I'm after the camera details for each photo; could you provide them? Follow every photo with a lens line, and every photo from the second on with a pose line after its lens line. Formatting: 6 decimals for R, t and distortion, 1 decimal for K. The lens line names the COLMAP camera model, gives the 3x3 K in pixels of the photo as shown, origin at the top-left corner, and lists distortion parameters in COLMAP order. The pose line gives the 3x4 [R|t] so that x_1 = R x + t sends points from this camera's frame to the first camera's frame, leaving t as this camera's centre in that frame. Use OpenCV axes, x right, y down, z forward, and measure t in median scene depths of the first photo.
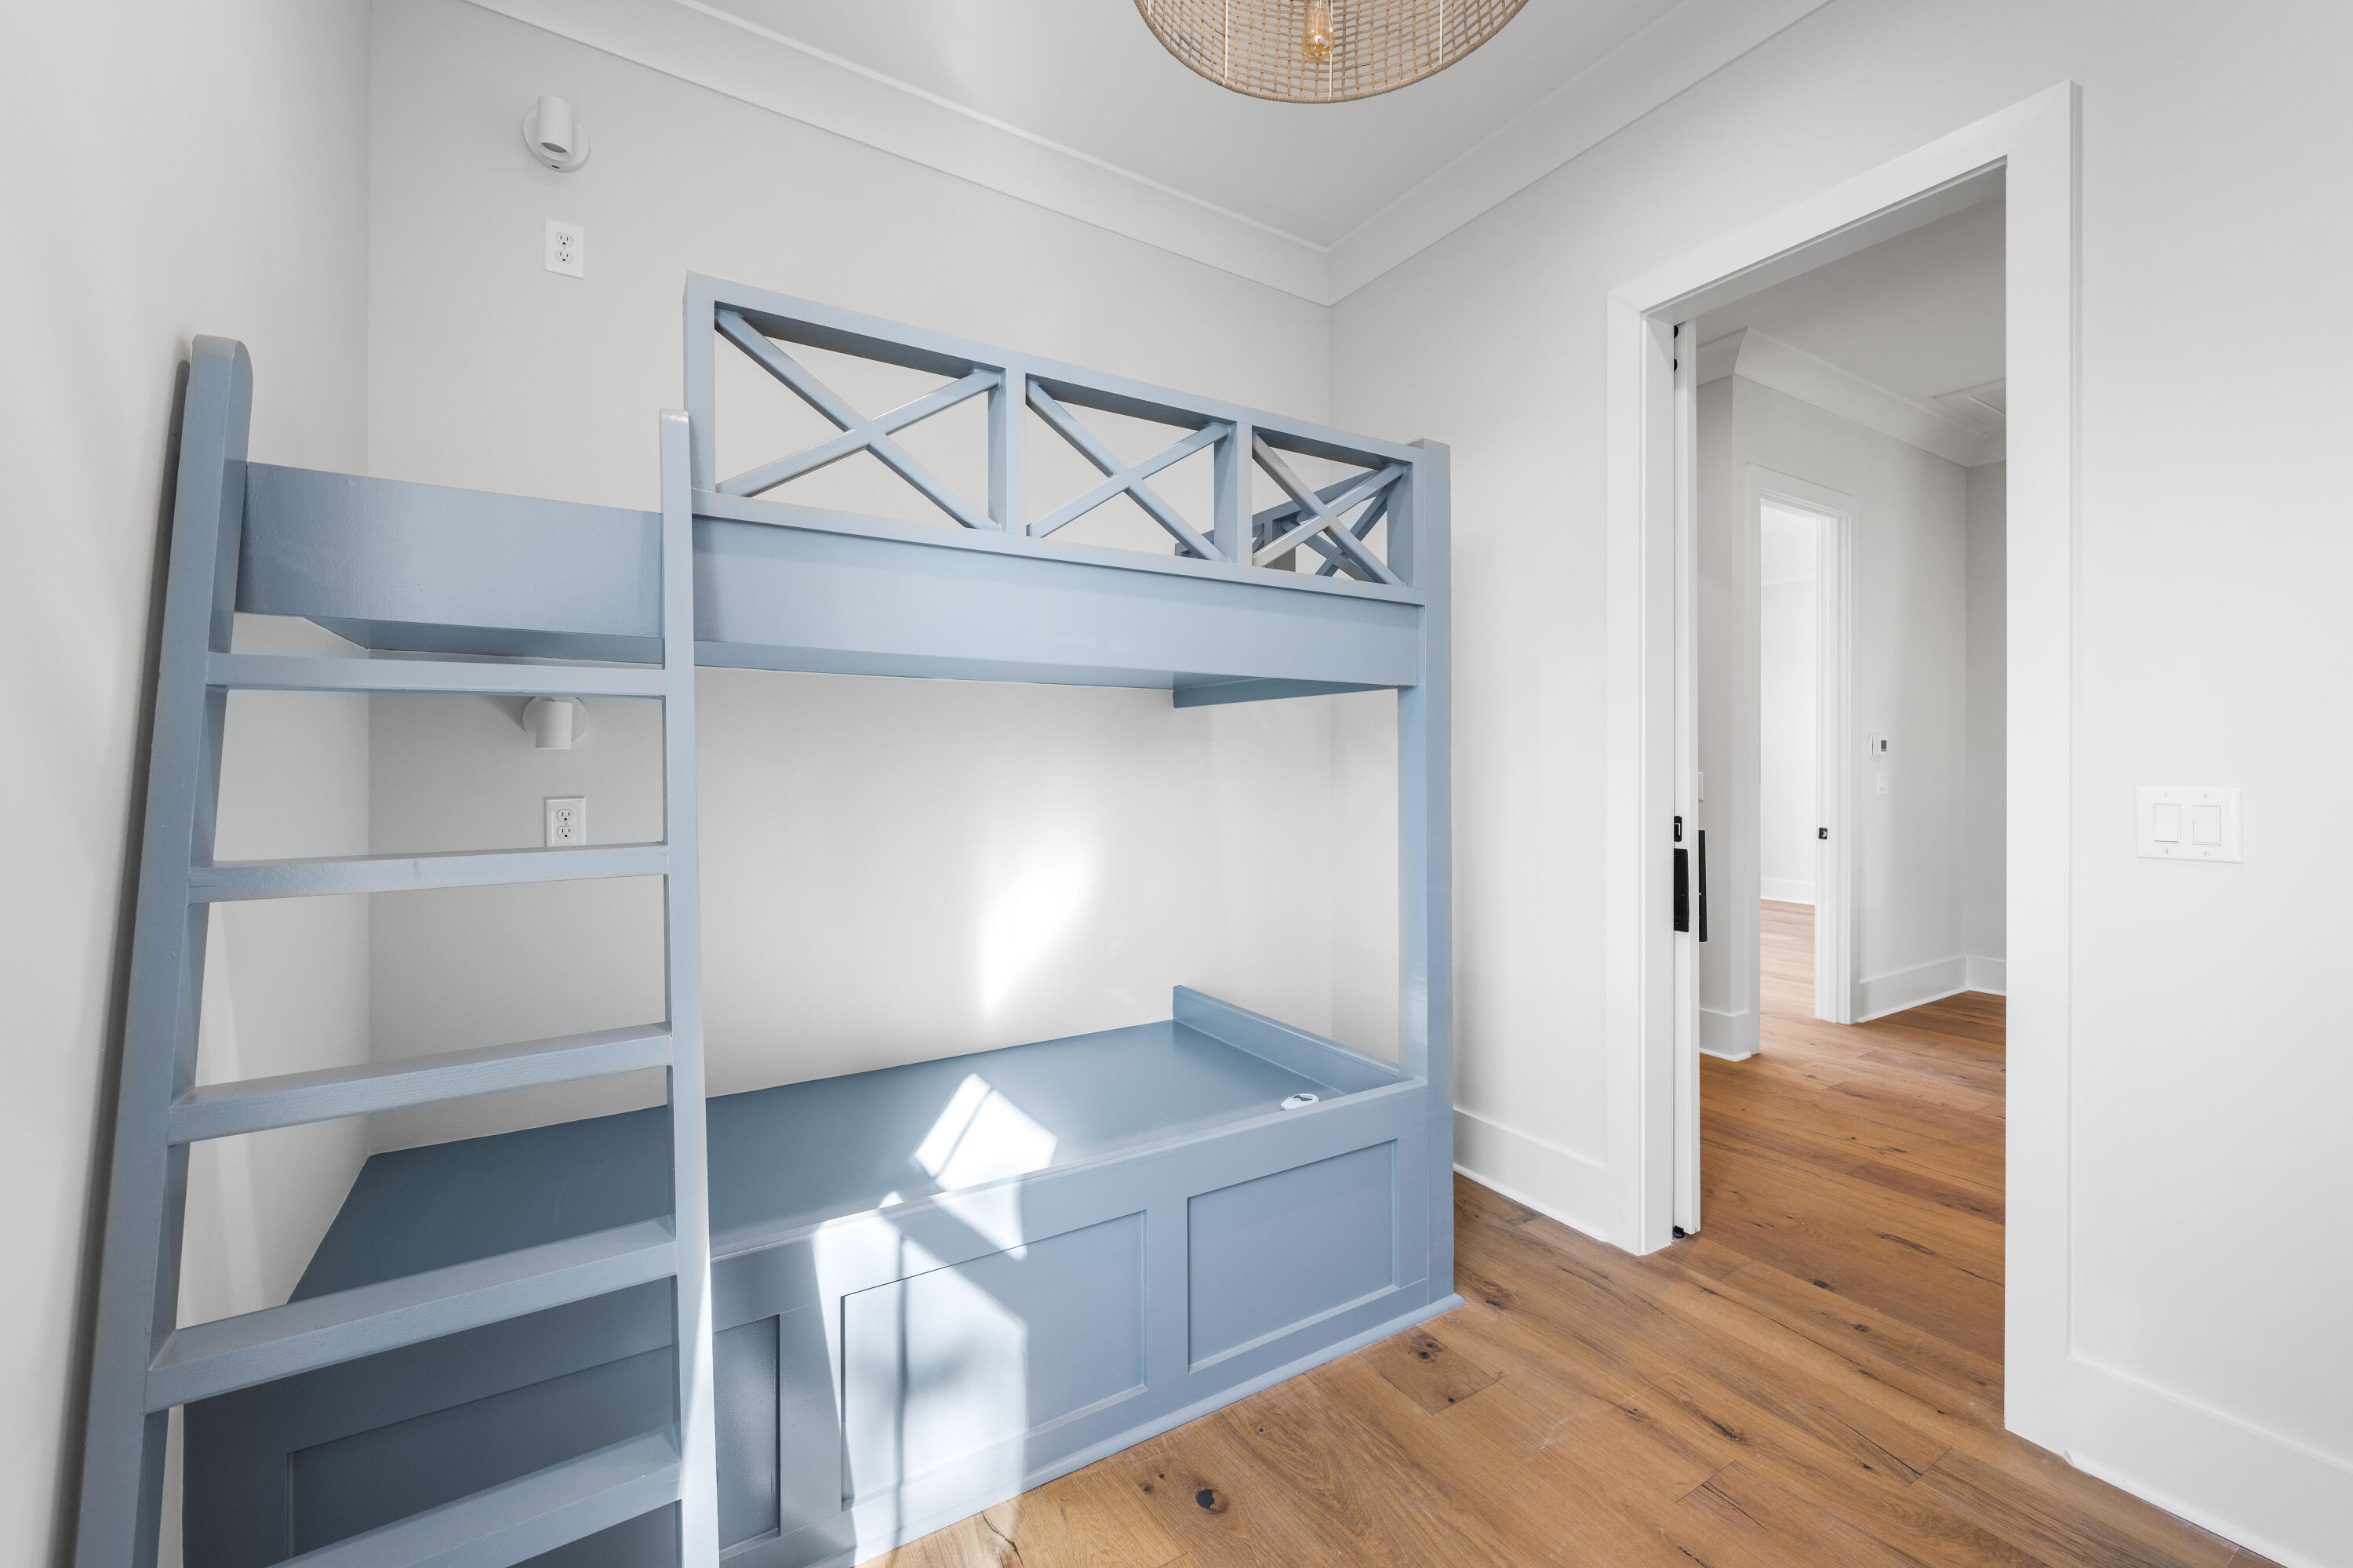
lens RADIAL K [[945.4, 0, 1178.6], [0, 945.4, 764.8], [0, 0, 1]] dist [-0.014156, -0.000103]
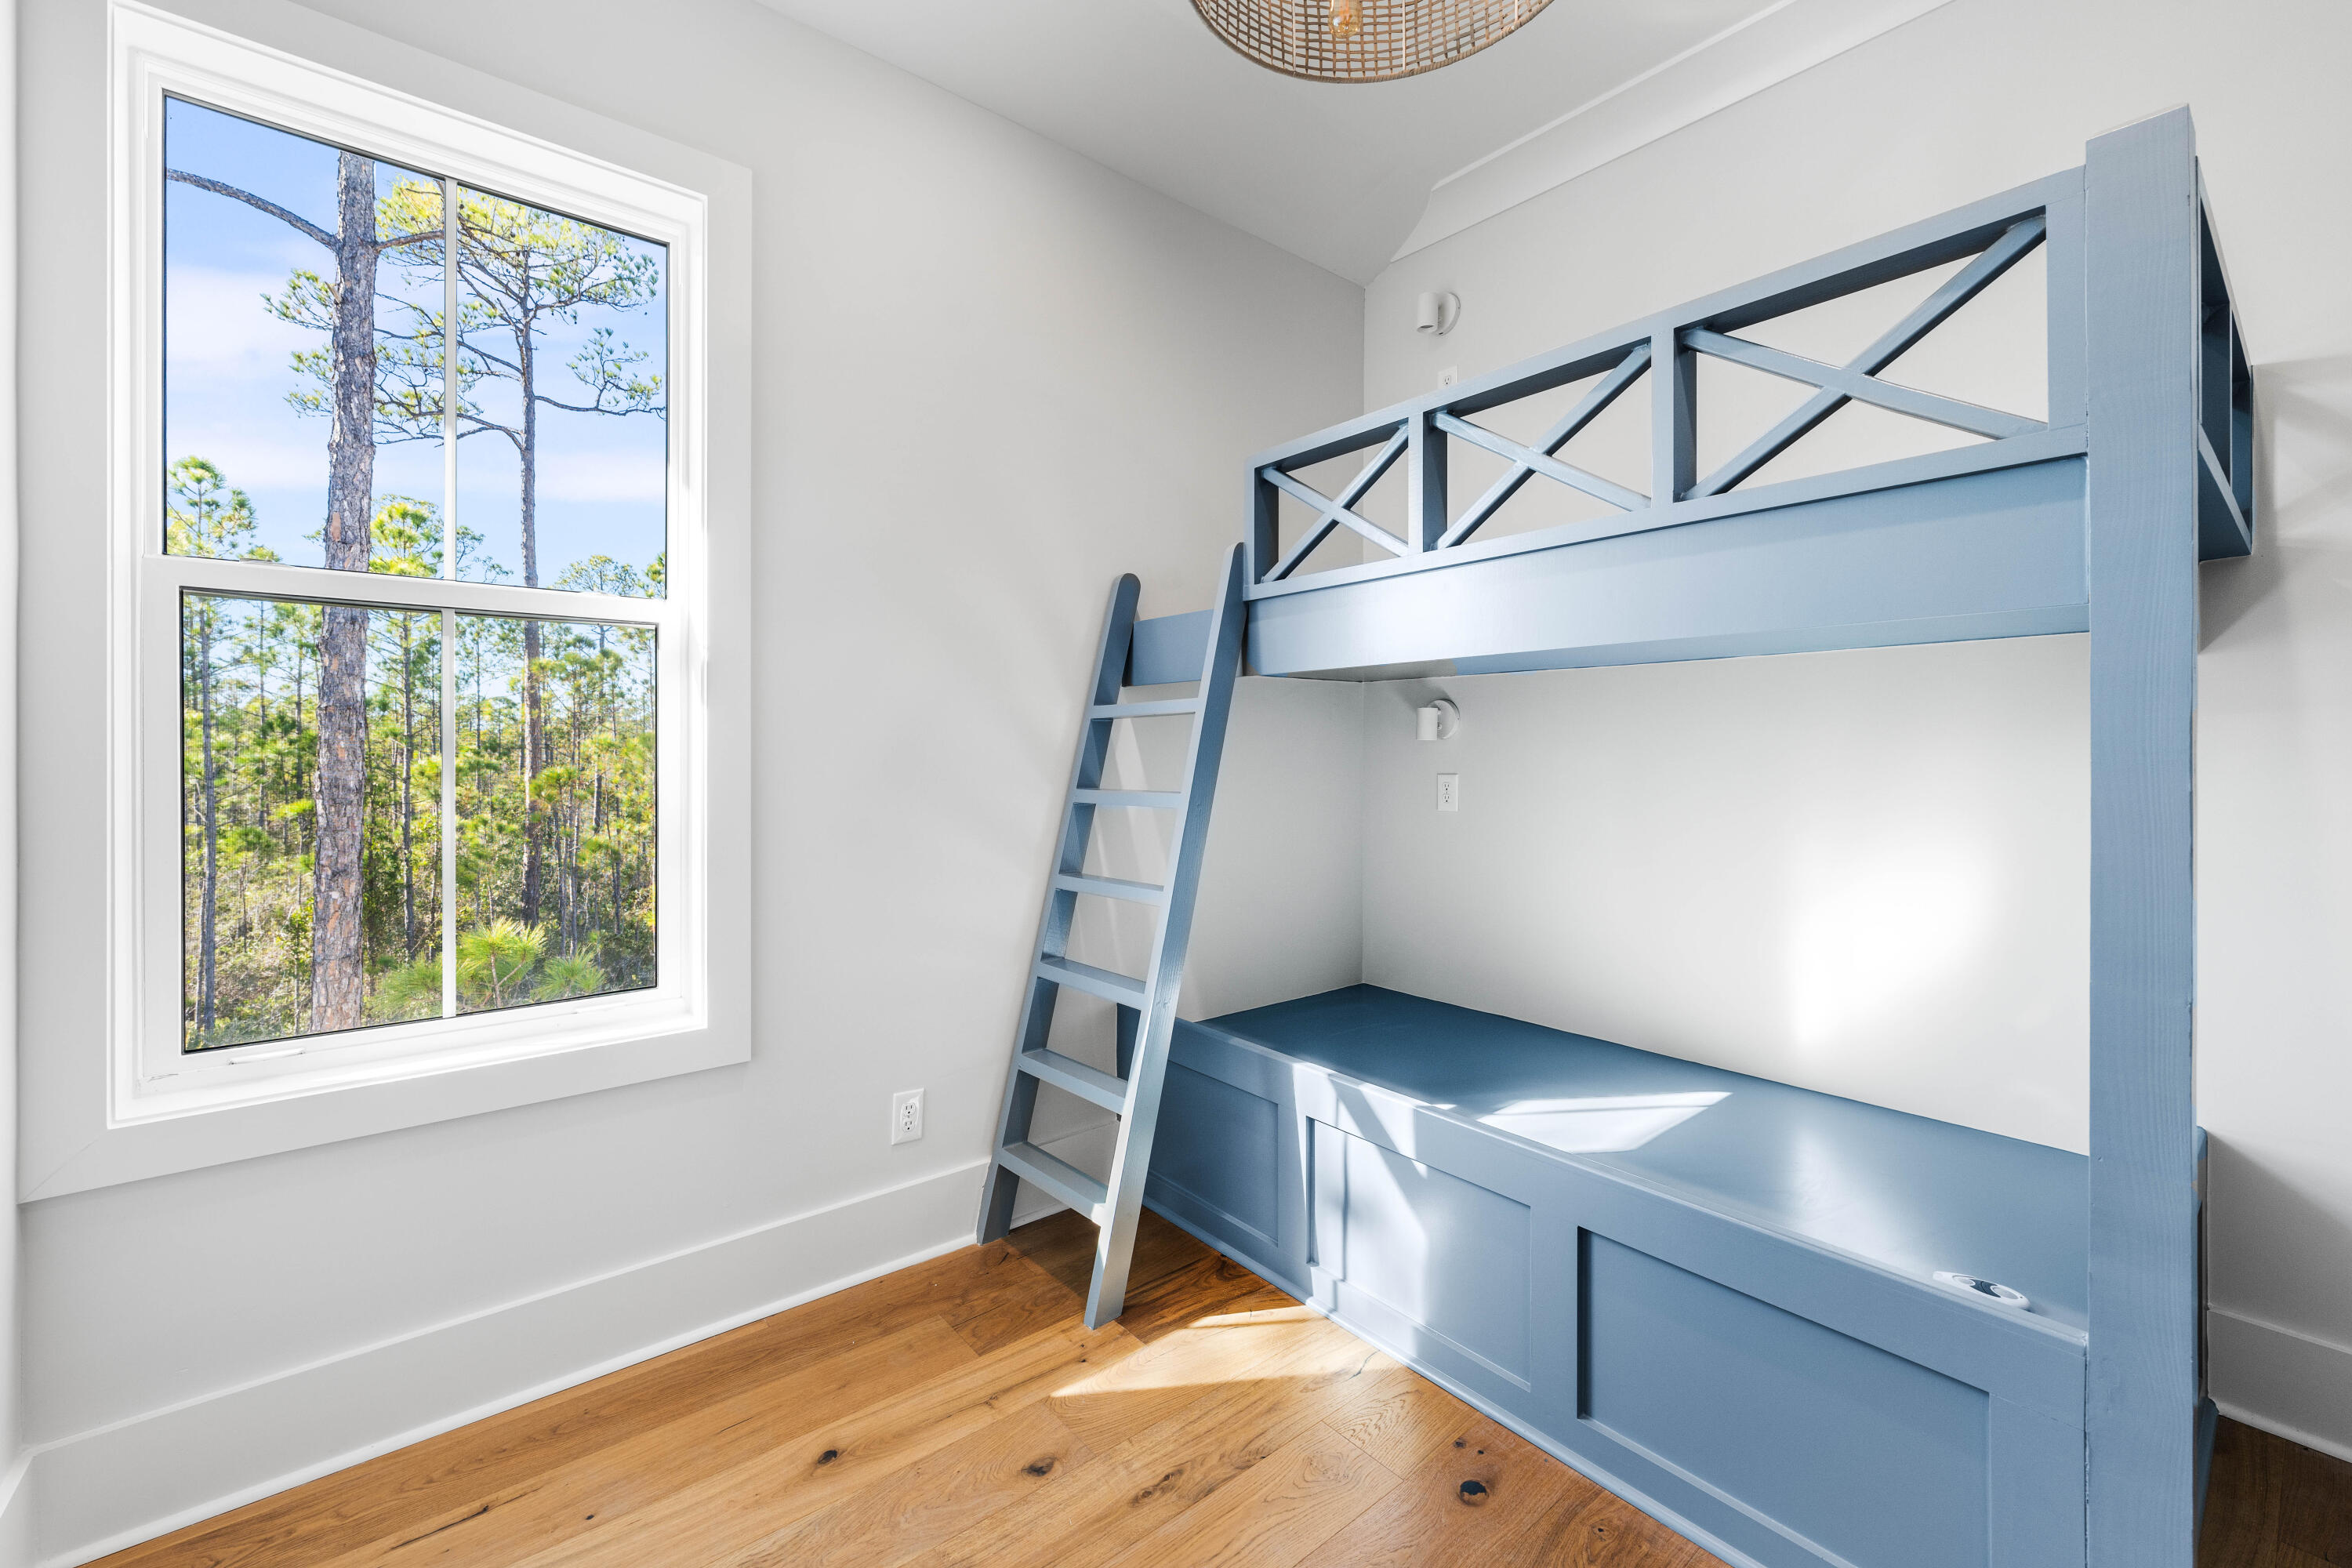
lens RADIAL K [[945.0, 0, 1170.9], [0, 945.0, 766.0], [0, 0, 1]] dist [-0.014156, -0.000103]
pose [[0.120730, 0.012841, -0.992602, 0.854225], [-0.012185, 0.999860, 0.011453, 0.013756], [0.992611, 0.010712, 0.120870, 0.496052]]
